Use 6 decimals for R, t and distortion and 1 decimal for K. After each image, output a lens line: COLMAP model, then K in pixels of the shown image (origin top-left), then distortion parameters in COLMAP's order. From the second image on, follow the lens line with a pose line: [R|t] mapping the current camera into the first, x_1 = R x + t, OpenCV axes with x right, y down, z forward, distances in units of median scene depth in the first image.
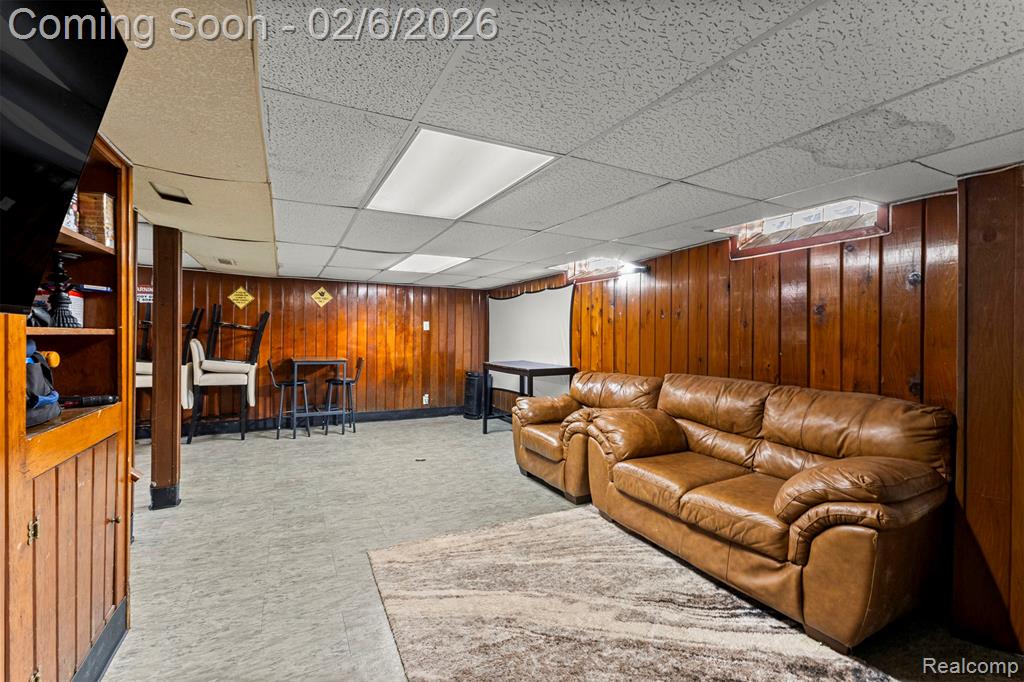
lens RADIAL K [[439.1, 0, 513.6], [0, 439.1, 331.8], [0, 0, 1]] dist [0.000452, -0.000077]
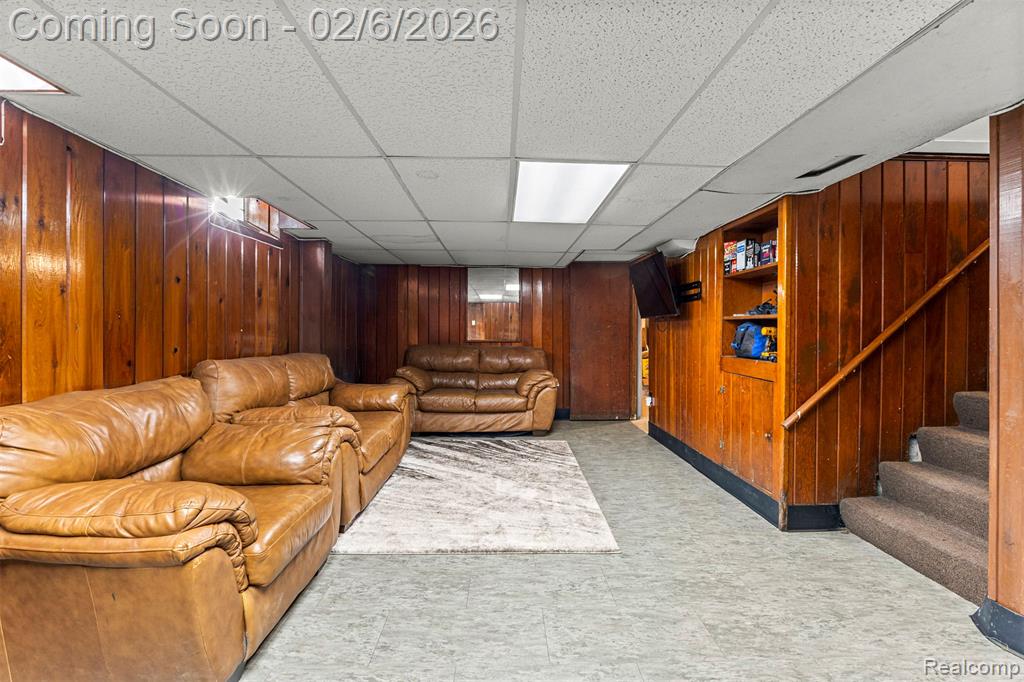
lens RADIAL K [[450.8, 0, 511.7], [0, 450.8, 332.8], [0, 0, 1]] dist [-0.022140, 0.005894]
pose [[-0.897544, -0.015693, 0.440646, -0.289227], [-0.014715, 0.999876, 0.005636, 0.024389], [-0.440679, -0.001426, -0.897663, 1.050061]]
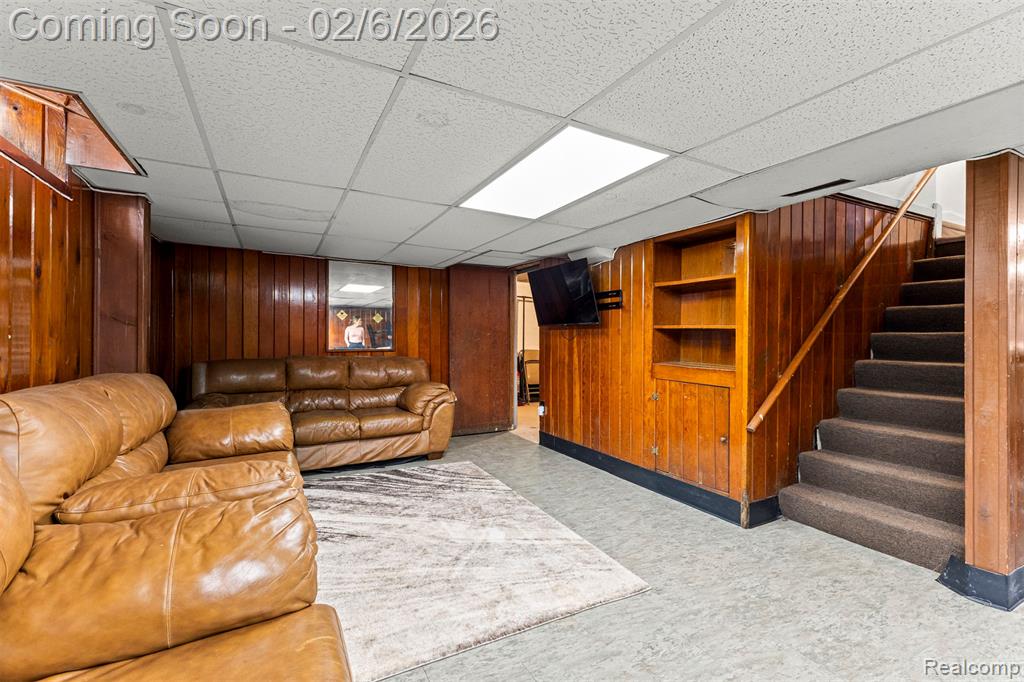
lens RADIAL K [[447.9, 0, 509.1], [0, 447.9, 339.7], [0, 0, 1]] dist [0.003639, 0.000010]
pose [[-0.999860, -0.016549, -0.002515, -0.032652], [-0.016543, 0.999860, -0.002388, 0.026815], [0.002555, -0.002346, -0.999994, 0.993746]]
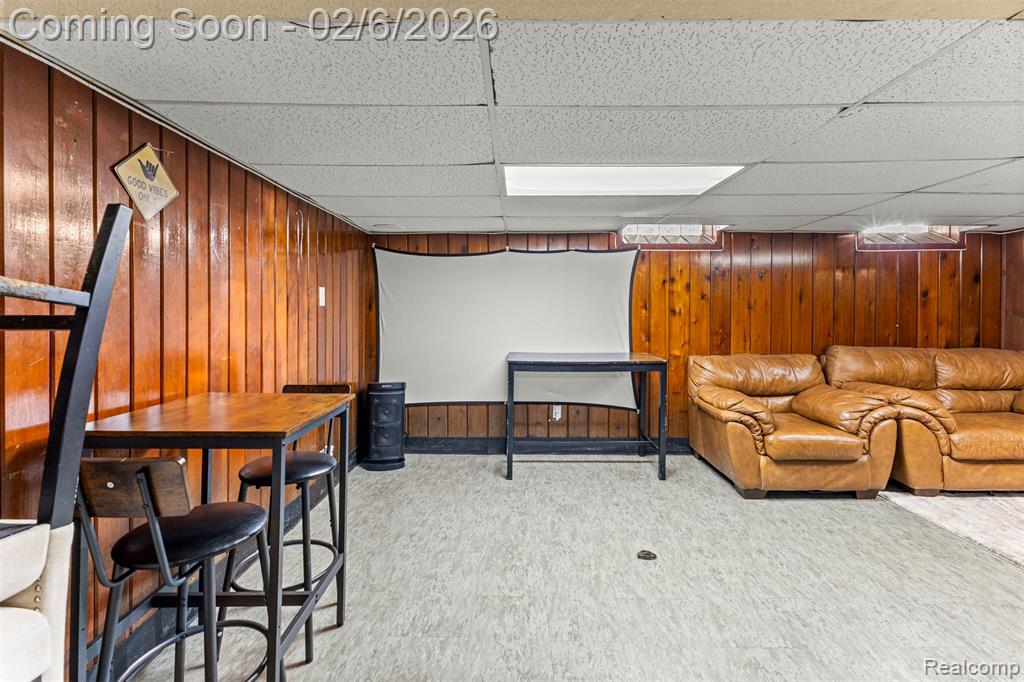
lens RADIAL K [[445.1, 0, 511.1], [0, 445.1, 312.6], [0, 0, 1]] dist [0.002663, 0.000106]
pose [[0.478213, -0.009542, 0.878192, -0.728905], [-0.001053, 0.999934, 0.011438, -0.003281], [-0.878243, -0.006395, 0.478171, 0.861049]]
